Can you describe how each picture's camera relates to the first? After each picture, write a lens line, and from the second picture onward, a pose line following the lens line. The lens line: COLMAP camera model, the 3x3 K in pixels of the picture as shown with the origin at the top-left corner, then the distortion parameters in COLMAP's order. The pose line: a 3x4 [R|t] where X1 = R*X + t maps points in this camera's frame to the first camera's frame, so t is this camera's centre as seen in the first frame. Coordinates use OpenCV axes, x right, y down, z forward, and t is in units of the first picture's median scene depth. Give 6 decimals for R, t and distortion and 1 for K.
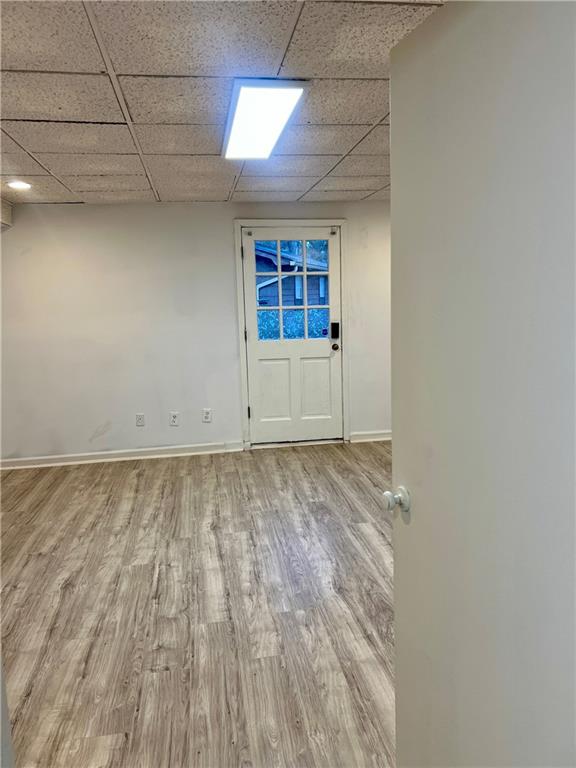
lens RADIAL K [[575.8, 0, 288.0], [0, 575.8, 392.2], [0, 0, 1]] dist [0.056542, -0.067460]
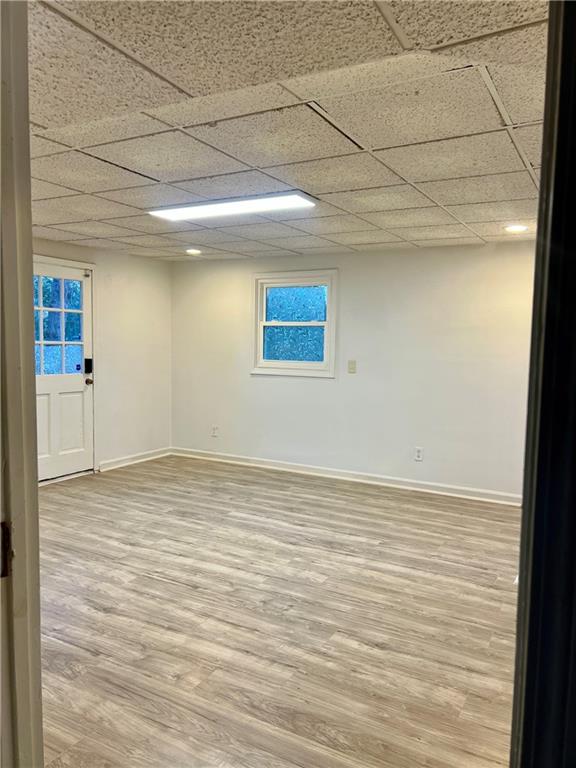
lens RADIAL K [[593.1, 0, 288.3], [0, 593.1, 379.7], [0, 0, 1]] dist [0.025824, 0.007187]
pose [[0.616351, -0.014650, 0.787335, -0.810755], [0.099371, 0.993281, -0.059309, 0.028044], [-0.781176, 0.114793, 0.613666, 0.073527]]
